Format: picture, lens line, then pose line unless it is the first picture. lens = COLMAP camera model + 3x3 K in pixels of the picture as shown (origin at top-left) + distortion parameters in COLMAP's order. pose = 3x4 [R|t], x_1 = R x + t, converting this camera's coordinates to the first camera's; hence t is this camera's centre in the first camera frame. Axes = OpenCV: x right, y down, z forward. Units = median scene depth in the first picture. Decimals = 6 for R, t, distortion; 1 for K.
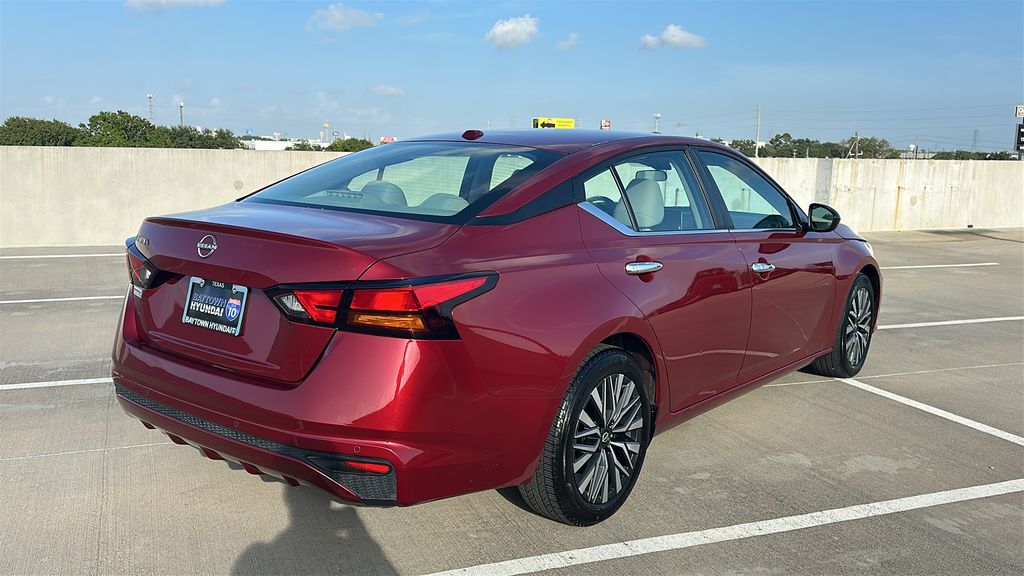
lens RADIAL K [[854.4, 0, 512.0], [0, 854.4, 288.0], [0, 0, 1]] dist [0.123093, -0.234689]
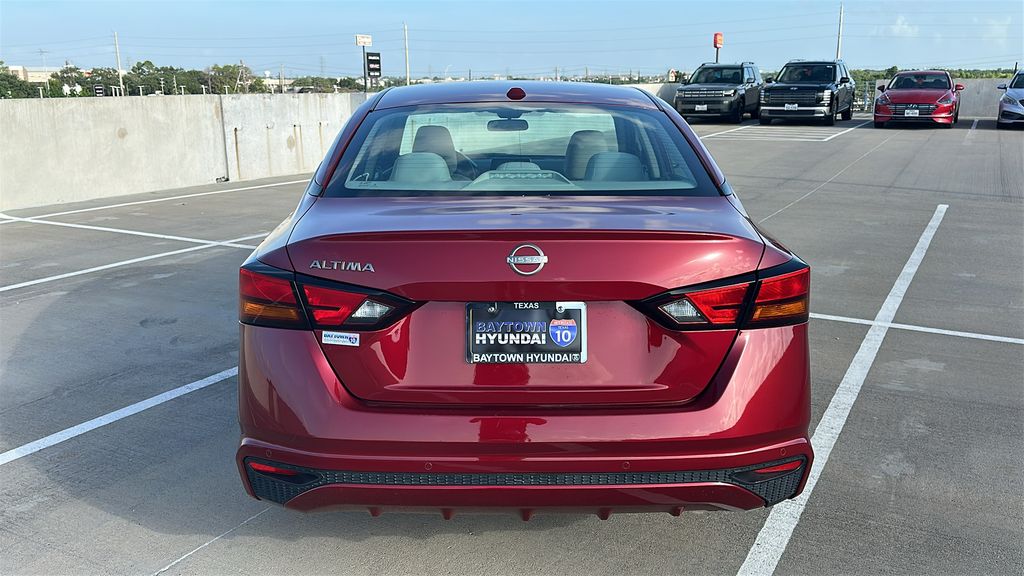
lens RADIAL K [[854.4, 0, 512.0], [0, 854.4, 288.0], [0, 0, 1]] dist [0.123093, -0.234689]
pose [[0.771738, -0.169313, 0.612987, -0.836711], [0.120102, 0.985365, 0.120960, -0.117562], [-0.624496, -0.019728, 0.780779, 0.402459]]
